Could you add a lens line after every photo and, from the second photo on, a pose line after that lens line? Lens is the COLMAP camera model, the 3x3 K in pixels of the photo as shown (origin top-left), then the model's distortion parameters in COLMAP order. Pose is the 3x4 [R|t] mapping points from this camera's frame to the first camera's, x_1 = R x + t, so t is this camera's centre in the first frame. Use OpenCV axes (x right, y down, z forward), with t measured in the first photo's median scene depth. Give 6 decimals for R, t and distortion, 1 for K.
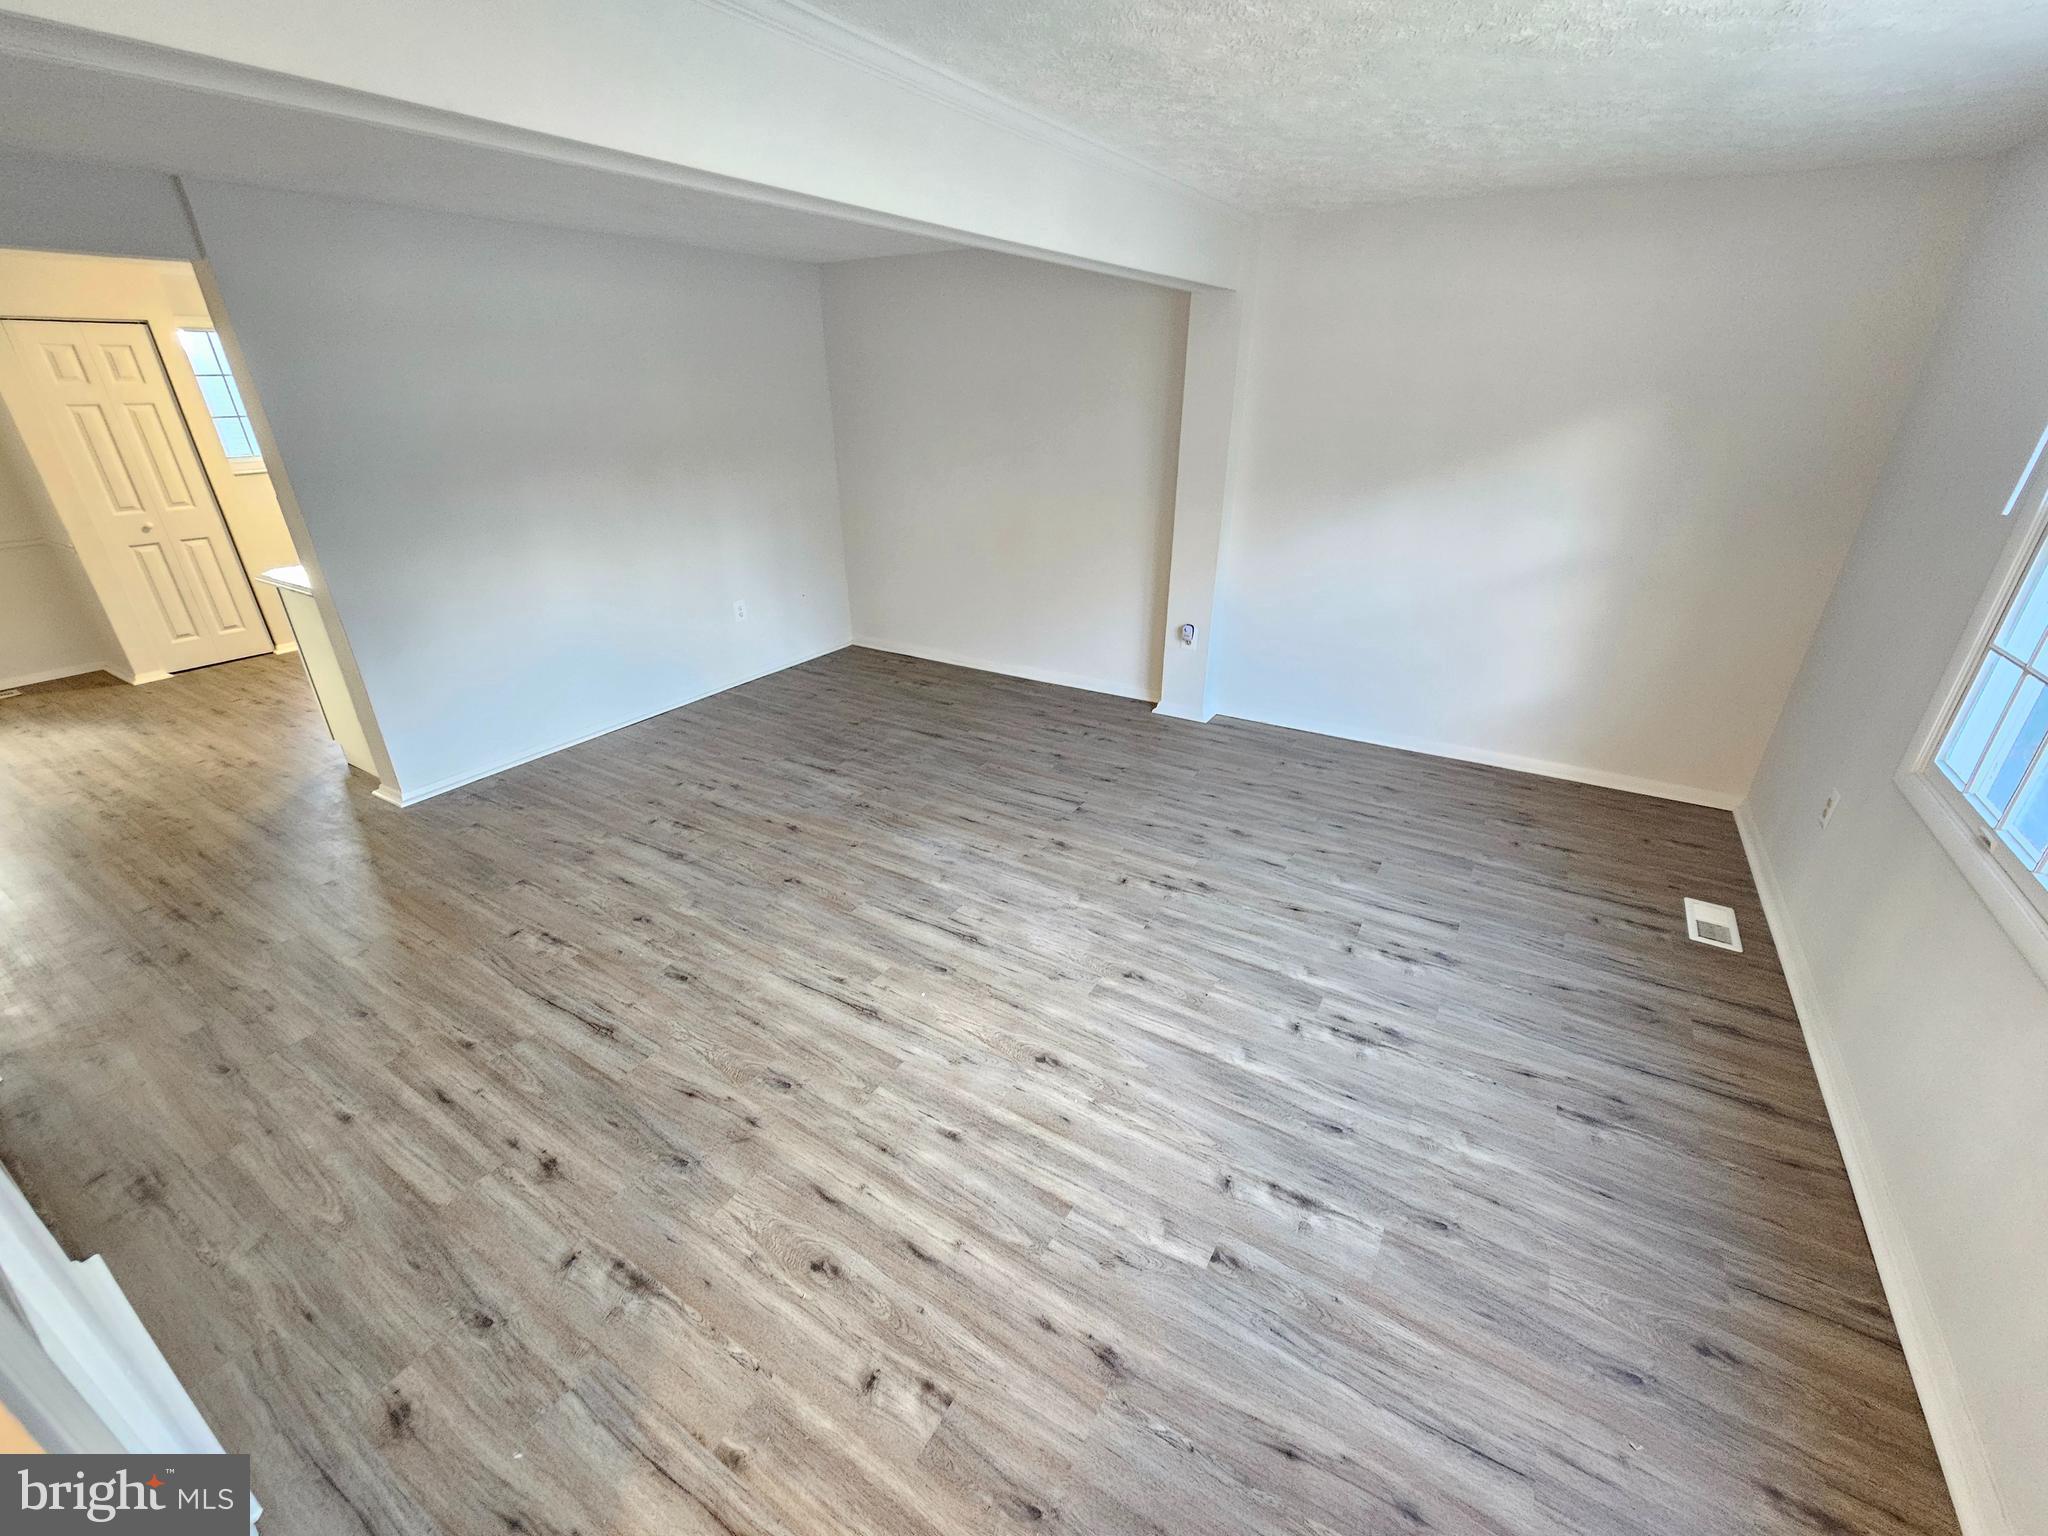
lens RADIAL K [[837.9, 0, 1017.7], [0, 837.9, 777.8], [0, 0, 1]] dist [-0.002076, -0.000244]
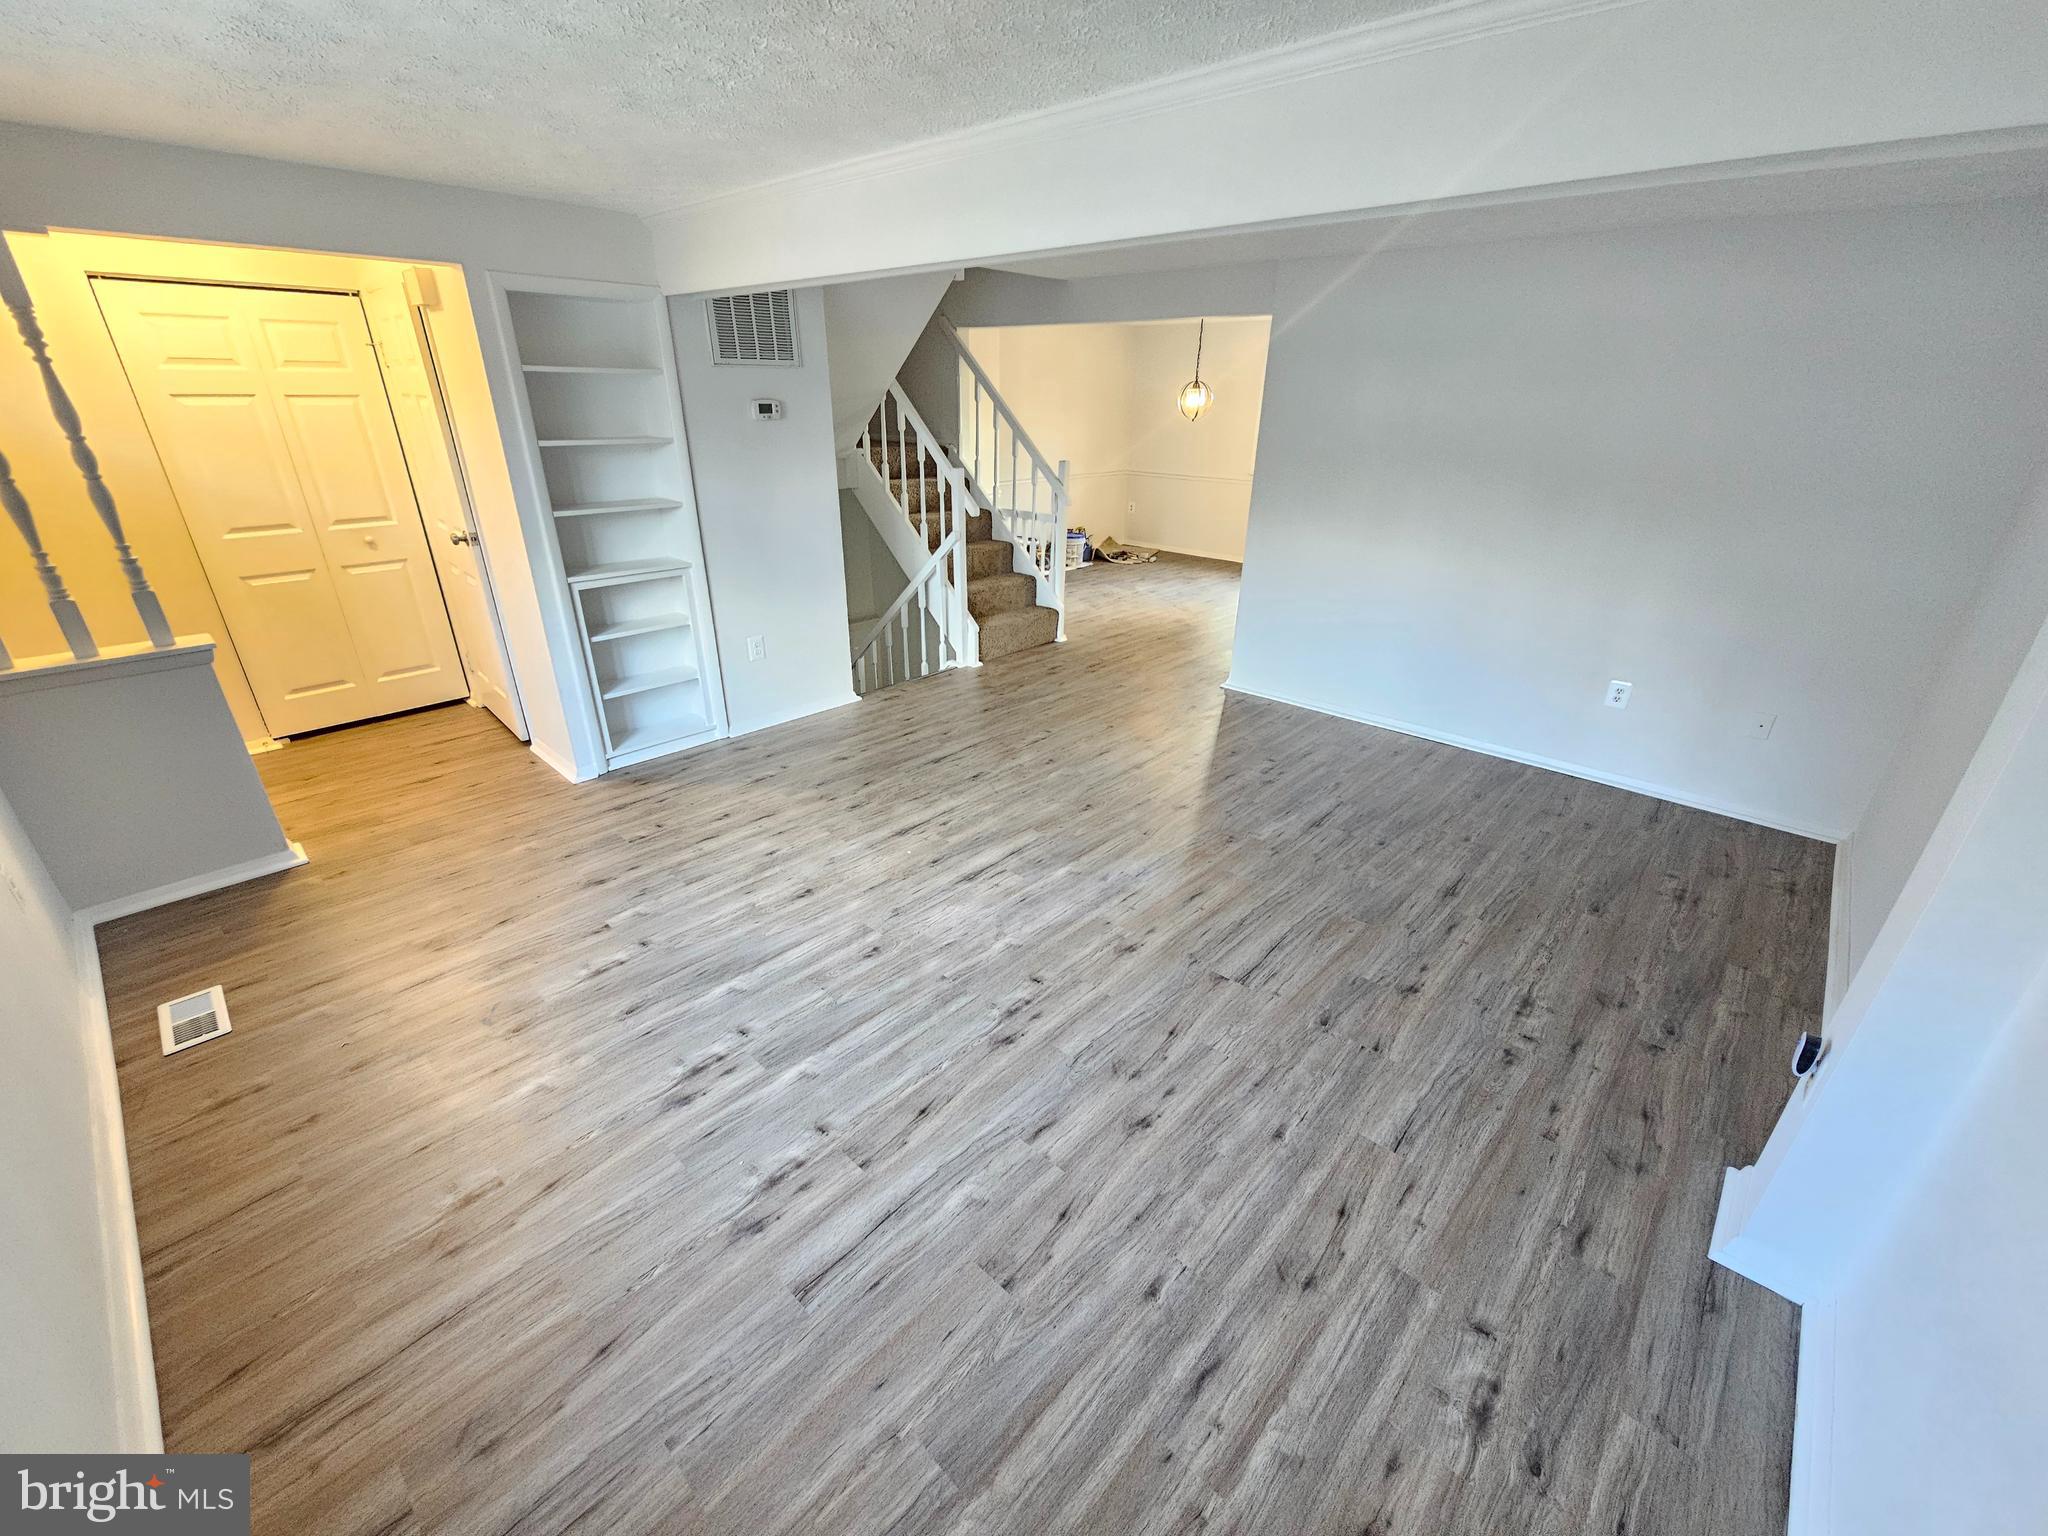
lens RADIAL K [[837.9, 0, 1017.7], [0, 837.9, 777.8], [0, 0, 1]] dist [-0.002076, -0.000244]
pose [[-0.191178, 0.415622, -0.889218, 0.903638], [-0.430846, 0.778458, 0.456482, -0.468331], [0.881943, 0.470385, 0.030245, 0.978827]]
